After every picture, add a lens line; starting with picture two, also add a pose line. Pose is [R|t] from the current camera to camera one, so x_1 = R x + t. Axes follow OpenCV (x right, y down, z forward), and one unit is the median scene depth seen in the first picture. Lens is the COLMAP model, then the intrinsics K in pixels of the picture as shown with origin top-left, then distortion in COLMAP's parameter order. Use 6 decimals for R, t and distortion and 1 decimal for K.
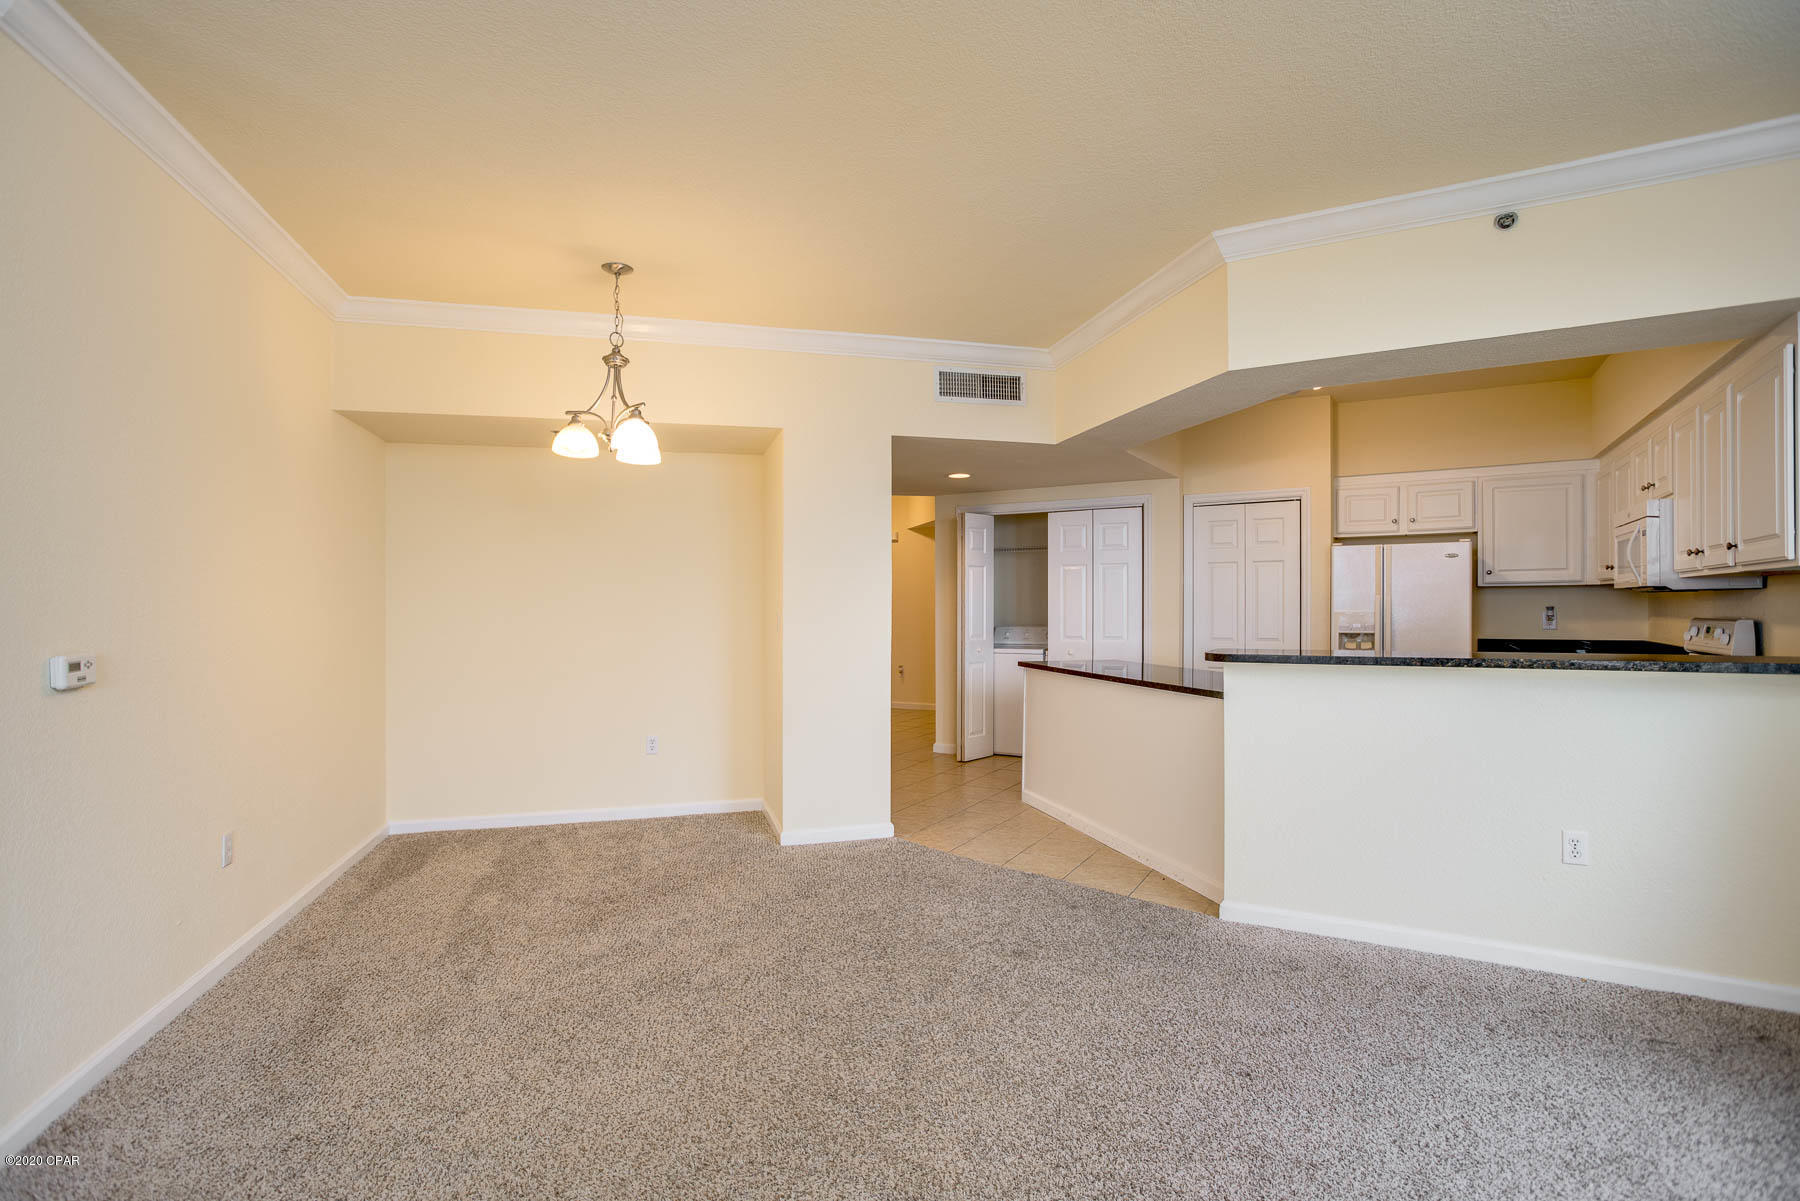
lens RADIAL K [[878.4, 0, 900.0], [0, 878.4, 600.5], [0, 0, 1]] dist [-0.024919, 0.000165]
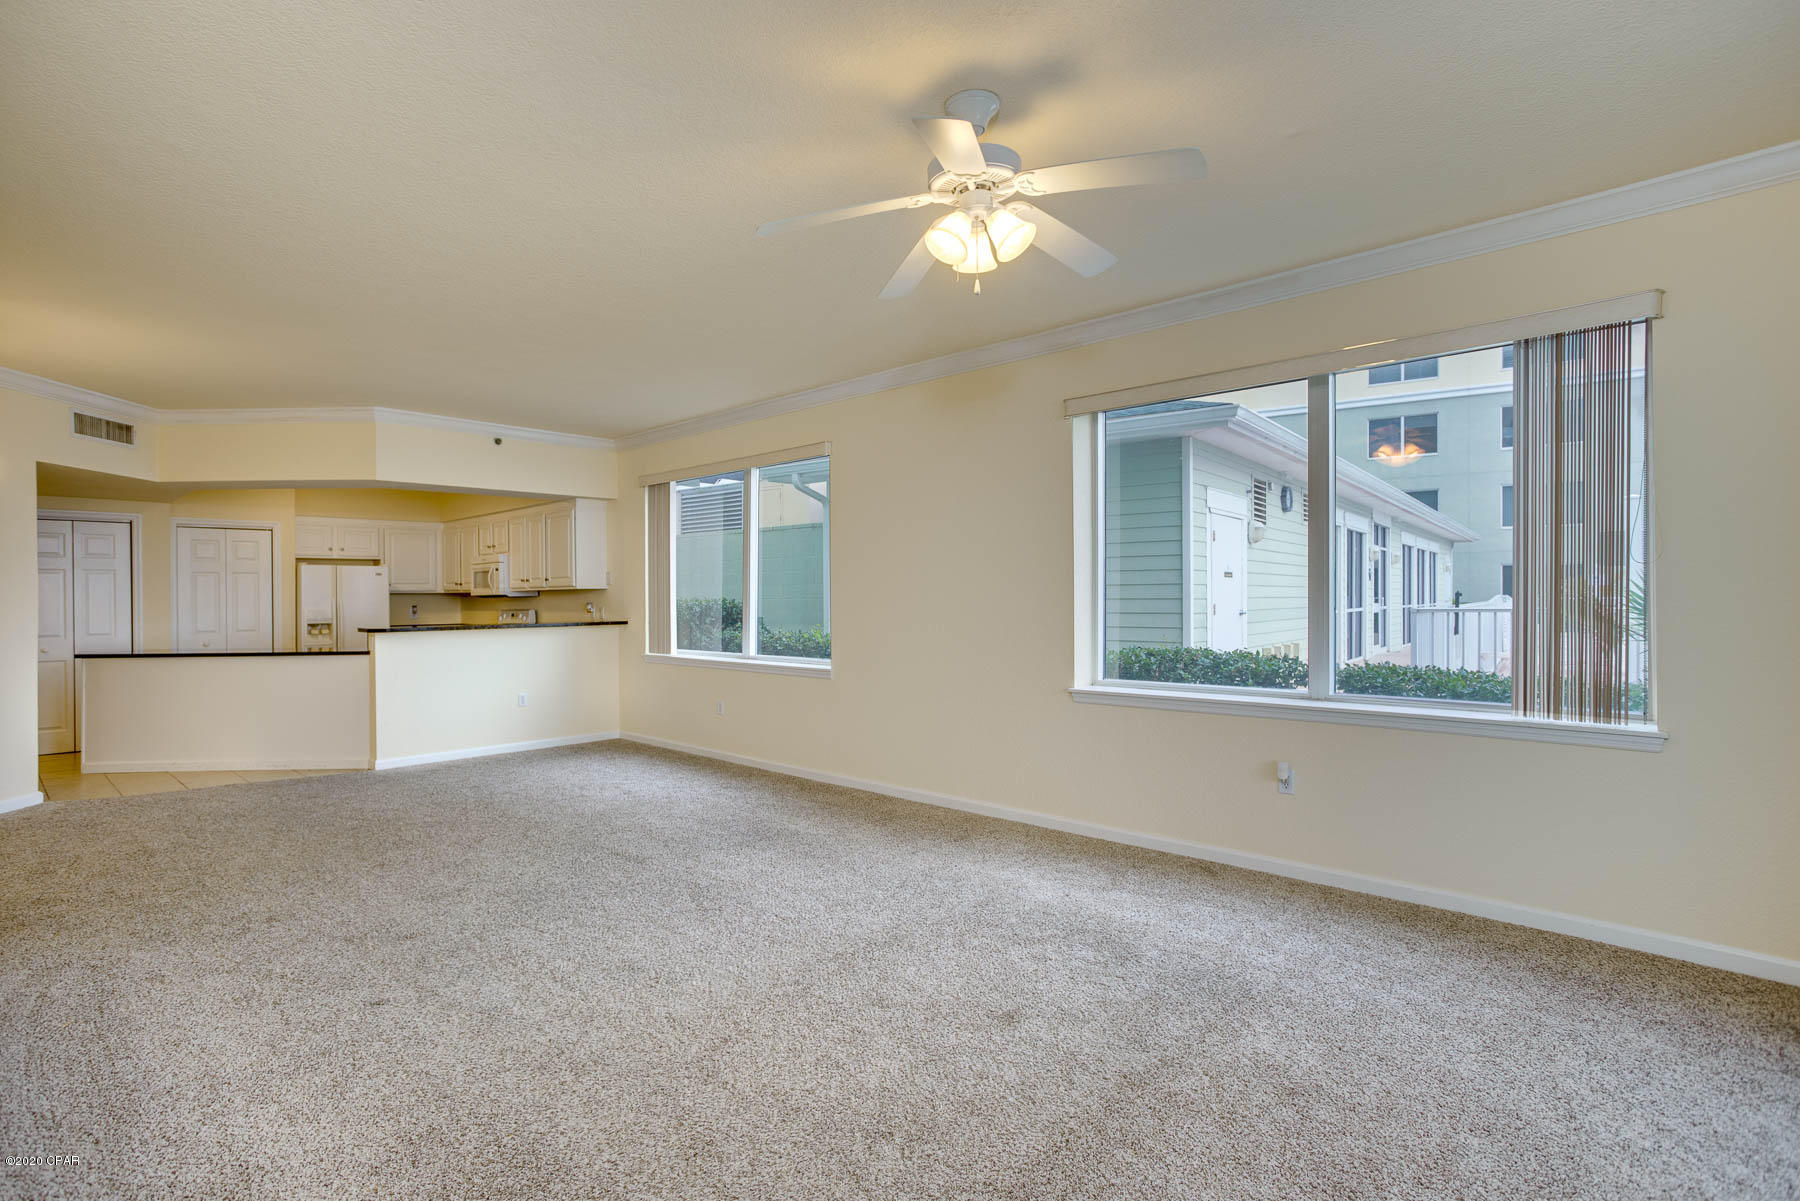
lens RADIAL K [[886.6, 0, 900.0], [0, 886.6, 600.5], [0, 0, 1]] dist [0.001583, 0.000102]
pose [[0.209328, 0.001131, 0.977845, -0.846509], [0.002037, 0.999997, -0.001592, 0.002546], [-0.977843, 0.002325, 0.209325, -0.339349]]
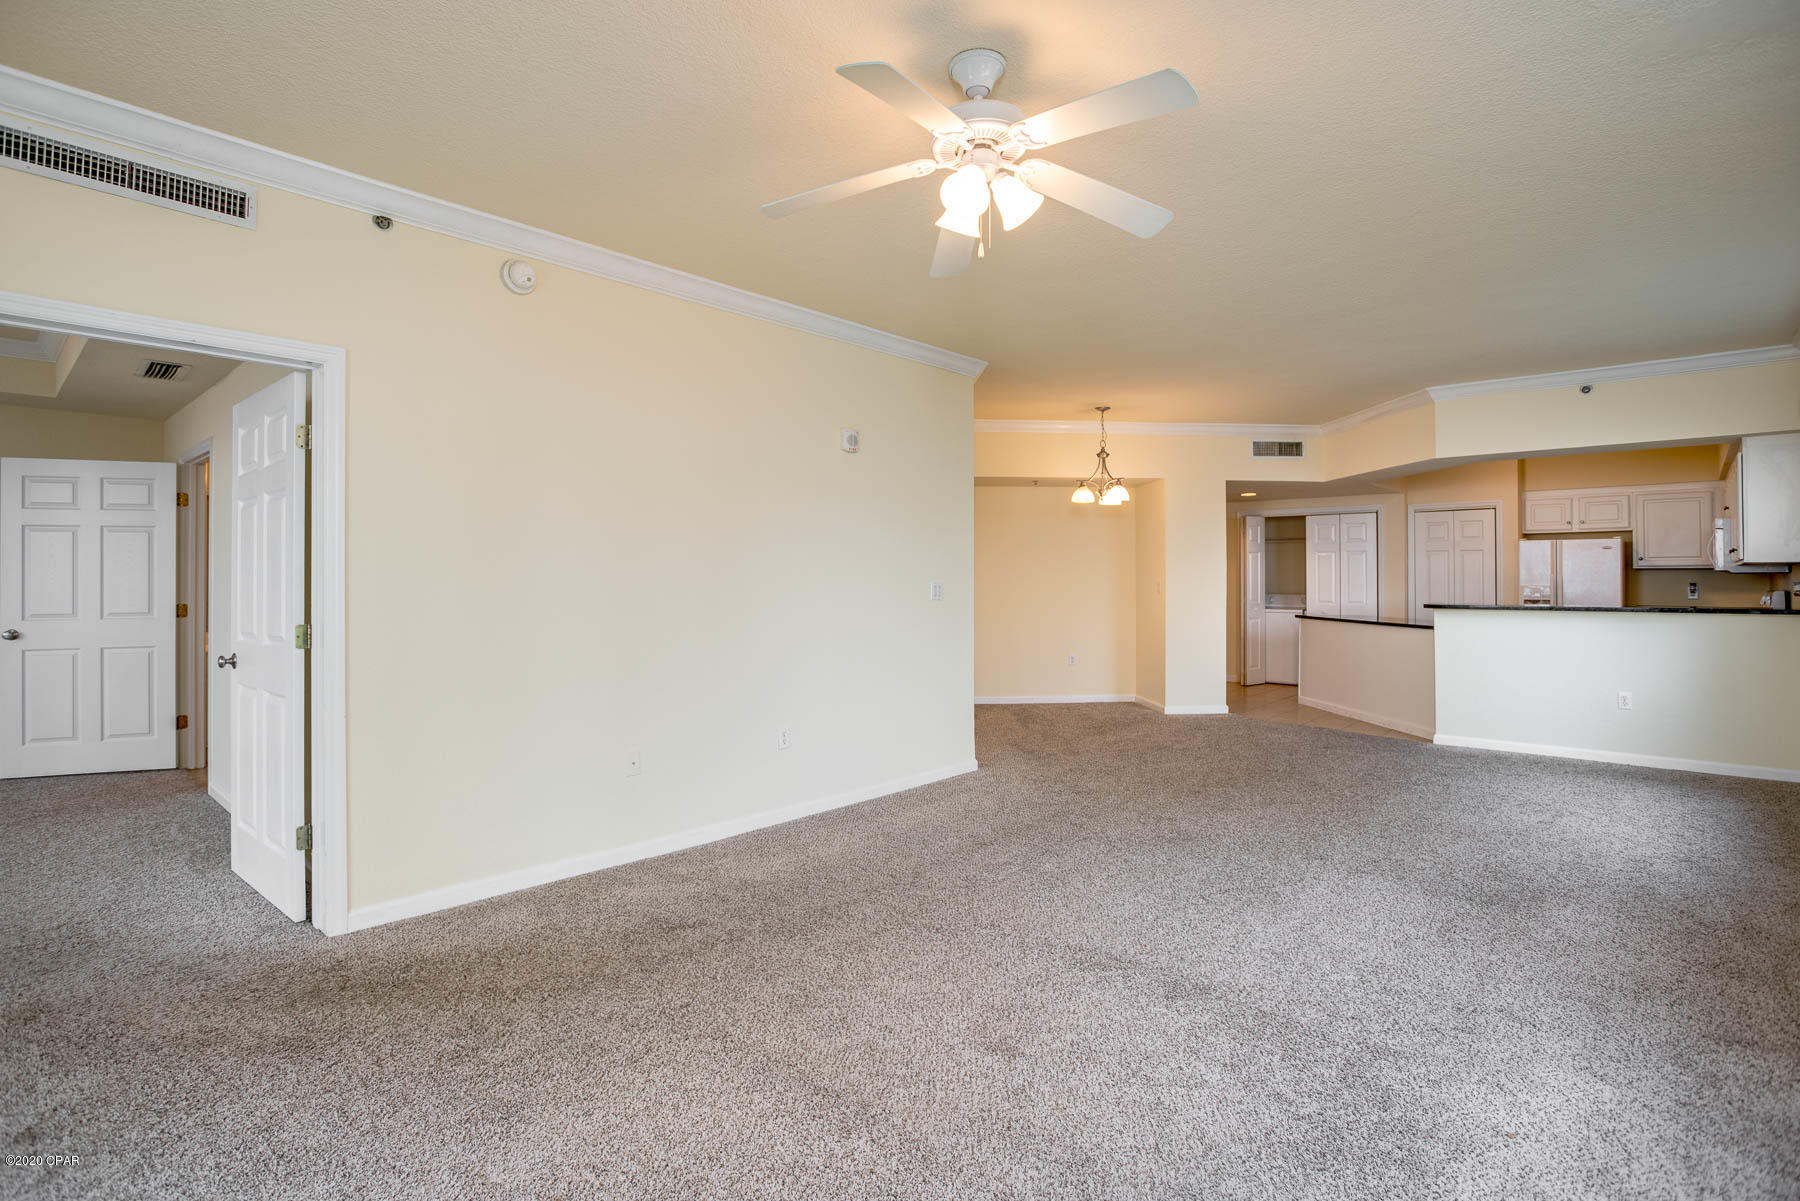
lens RADIAL K [[907.9, 0, 912.0], [0, 907.9, 550.3], [0, 0, 1]] dist [-0.000590, 0.000661]
pose [[0.983618, 0.002078, -0.180253, -0.267553], [-0.006711, 0.999663, -0.025095, -0.000891], [0.180140, 0.025894, 0.983300, -0.786381]]
